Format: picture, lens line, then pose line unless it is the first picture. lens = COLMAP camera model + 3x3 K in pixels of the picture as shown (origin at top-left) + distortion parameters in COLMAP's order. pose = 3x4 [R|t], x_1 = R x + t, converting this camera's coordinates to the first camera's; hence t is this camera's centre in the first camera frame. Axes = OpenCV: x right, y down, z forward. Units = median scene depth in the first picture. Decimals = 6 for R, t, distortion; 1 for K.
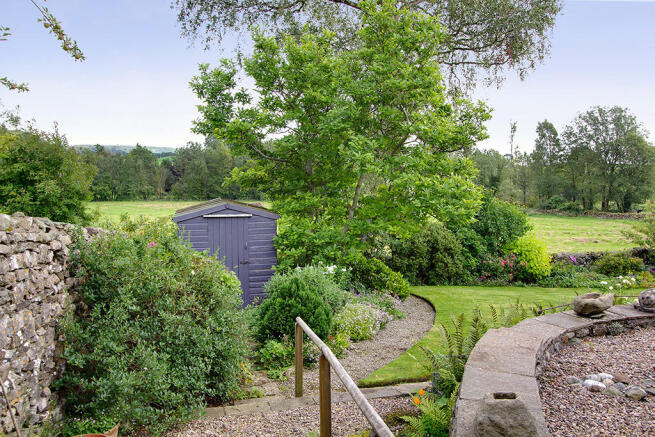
lens RADIAL K [[543.0, 0, 339.4], [0, 543.0, 220.3], [0, 0, 1]] dist [0.009441, 0.009337]
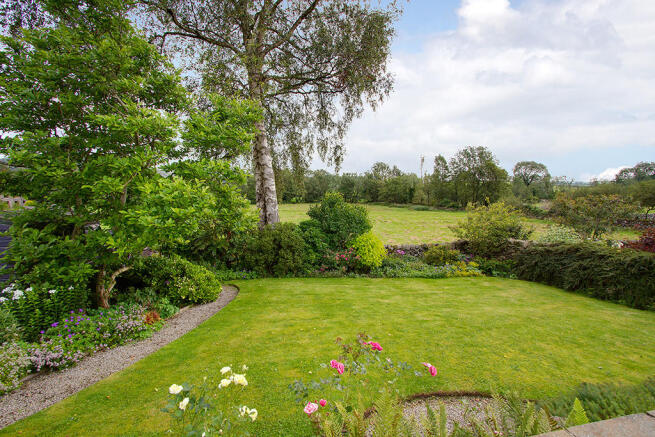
lens RADIAL K [[304.1, 0, 328.1], [0, 304.1, 221.6], [0, 0, 1]] dist [-0.002766, -0.000342]
pose [[0.999923, -0.011147, -0.005398, 0.284592], [0.011278, 0.999630, 0.024754, -0.016273], [0.005120, -0.024813, 0.999679, 0.340094]]
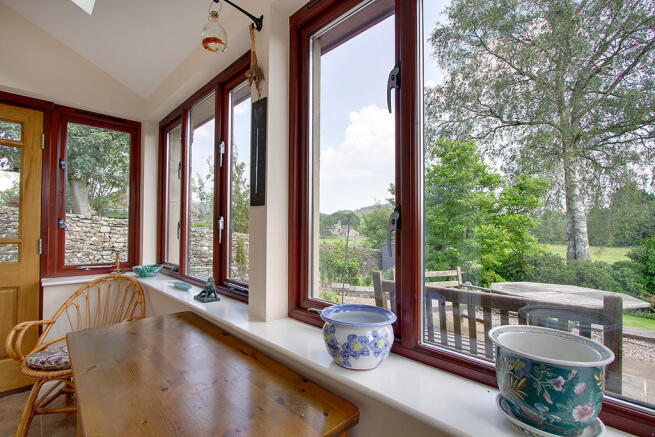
lens RADIAL K [[304.1, 0, 328.1], [0, 304.1, 221.6], [0, 0, 1]] dist [-0.002766, -0.000342]
pose [[0.535520, -0.014113, -0.844405, 0.480957], [-0.073437, 0.995295, -0.063209, 0.002634], [0.841324, 0.095860, 0.531964, 0.031603]]
